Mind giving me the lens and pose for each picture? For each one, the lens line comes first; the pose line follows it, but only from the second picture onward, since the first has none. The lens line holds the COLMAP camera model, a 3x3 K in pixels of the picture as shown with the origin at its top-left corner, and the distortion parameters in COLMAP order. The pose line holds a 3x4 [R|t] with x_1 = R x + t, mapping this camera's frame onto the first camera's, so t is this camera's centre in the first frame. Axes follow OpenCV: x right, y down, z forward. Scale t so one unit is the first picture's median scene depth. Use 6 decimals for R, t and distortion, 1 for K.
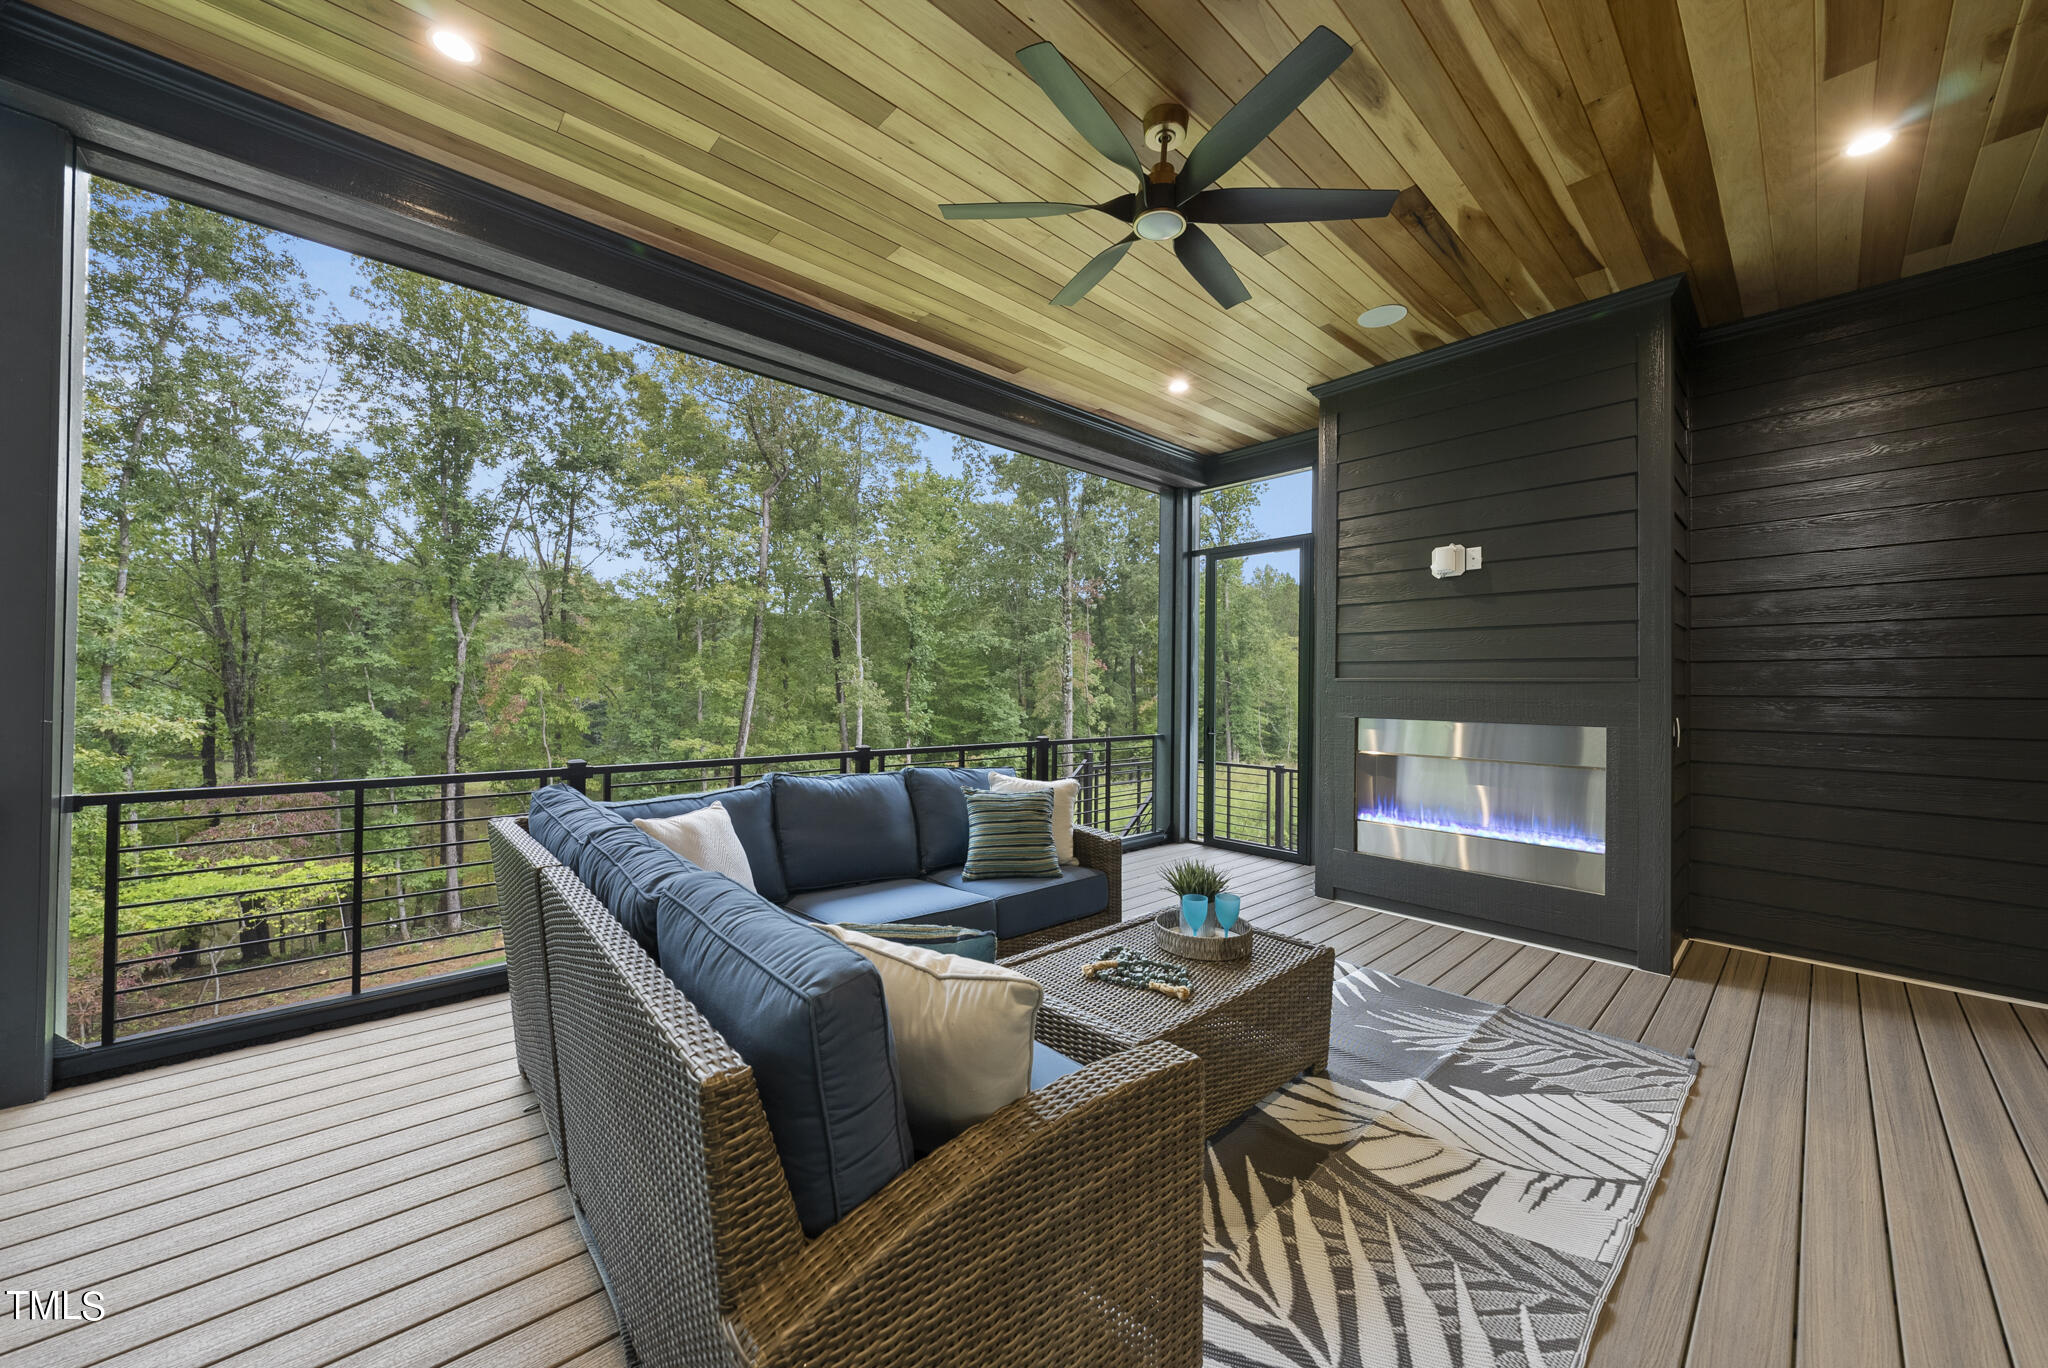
lens RADIAL K [[748.5, 0, 1029.3], [0, 748.5, 685.1], [0, 0, 1]] dist [0.007214, 0.000105]
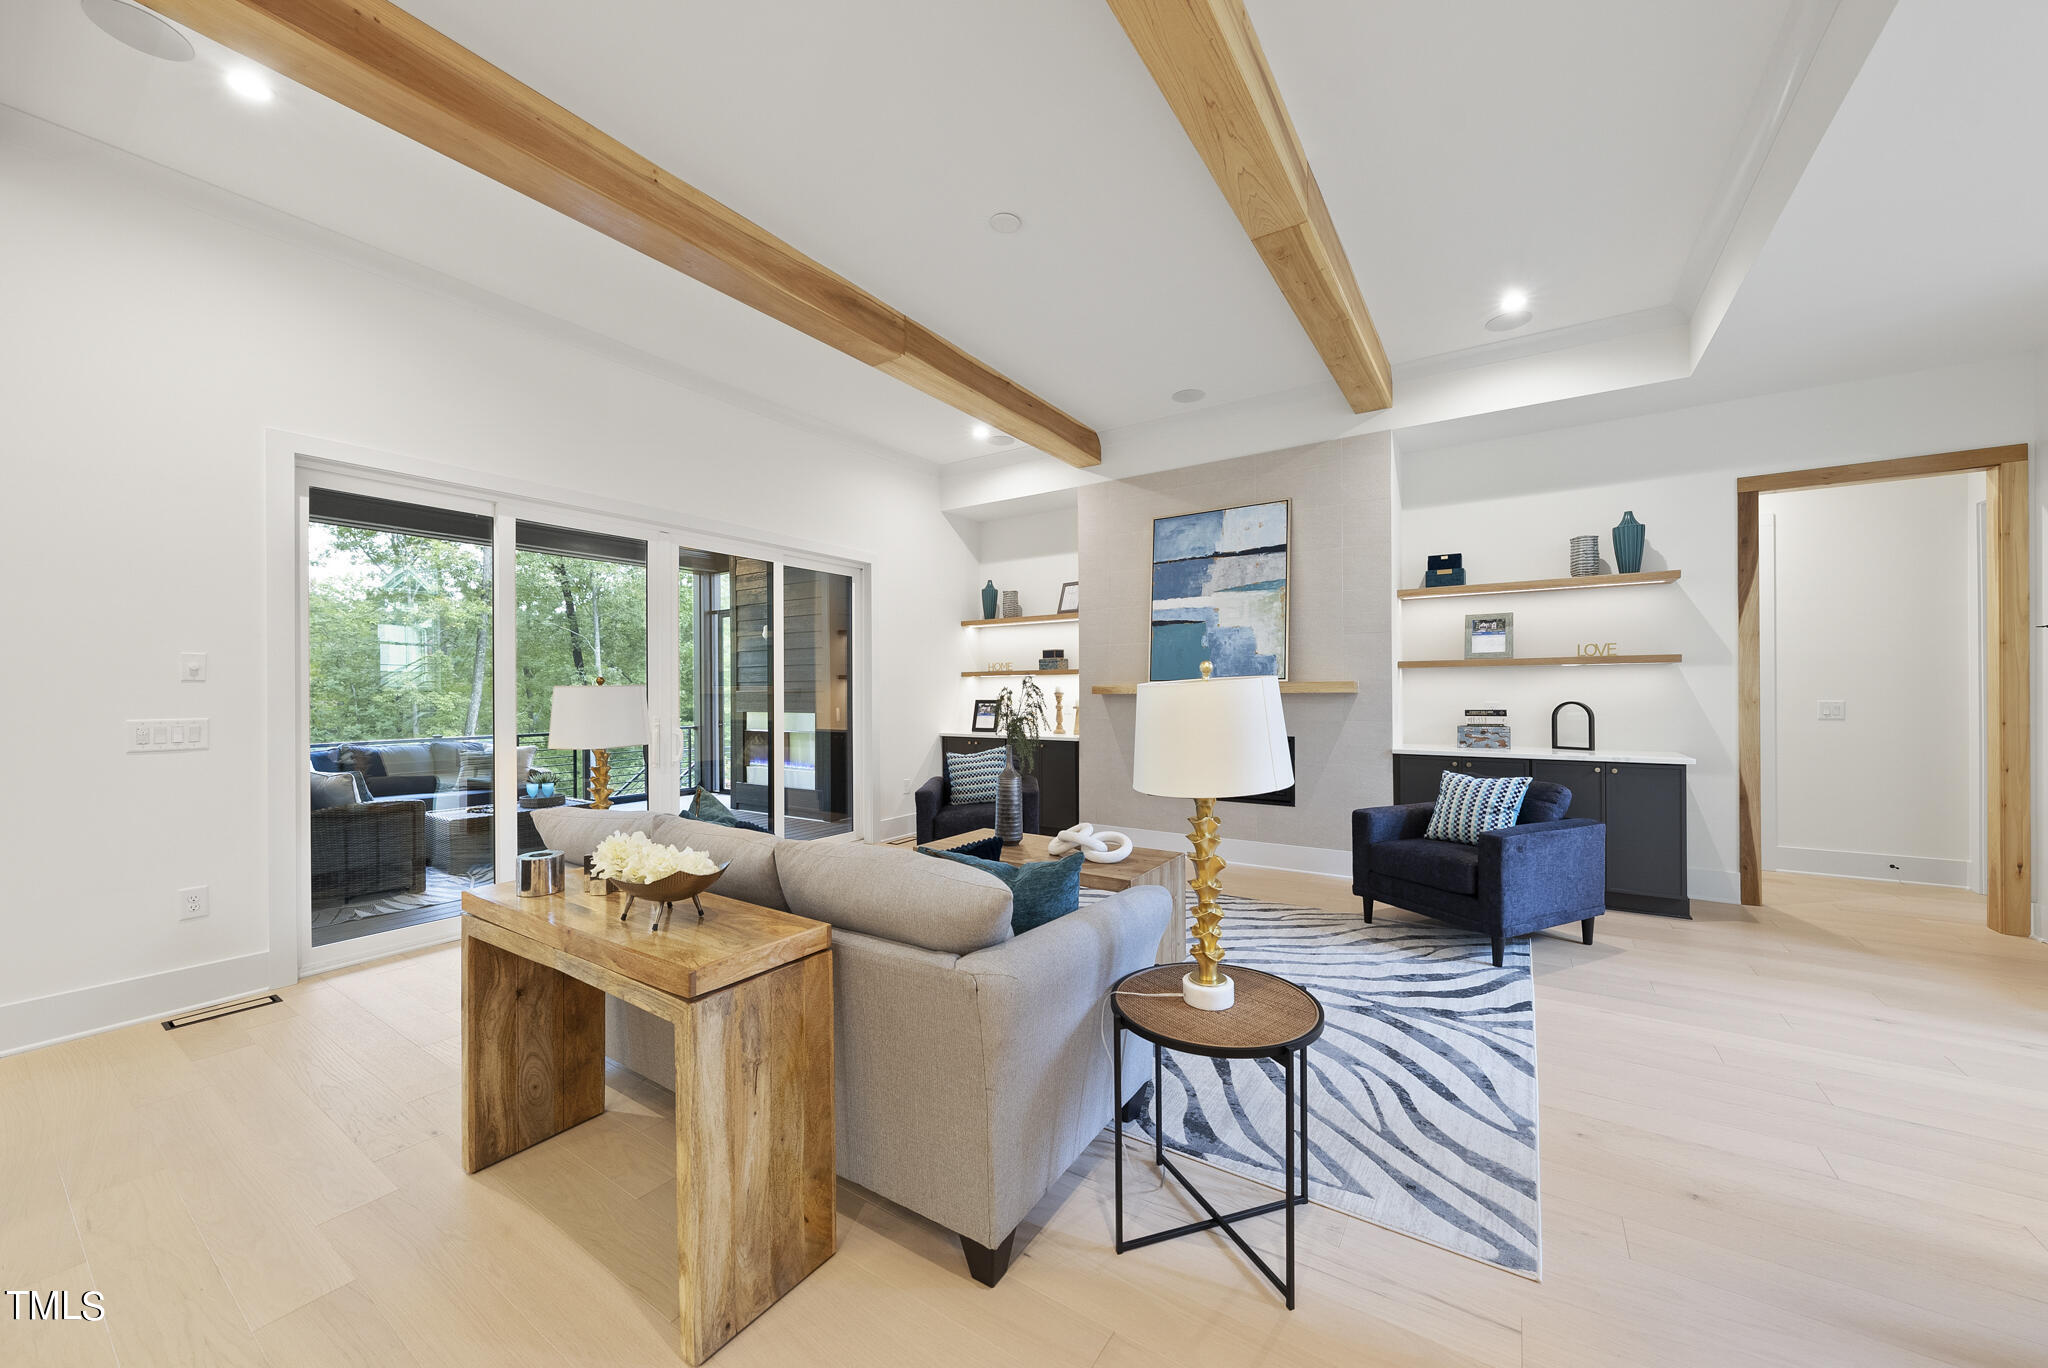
lens RADIAL K [[748.5, 0, 1022.4], [0, 748.5, 691.7], [0, 0, 1]] dist [0.007214, 0.000105]
pose [[0.970866, -0.019371, 0.238838, 0.098935], [0.018342, 0.999810, 0.006529, -0.001104], [-0.238919, -0.001958, 0.971038, -0.147288]]
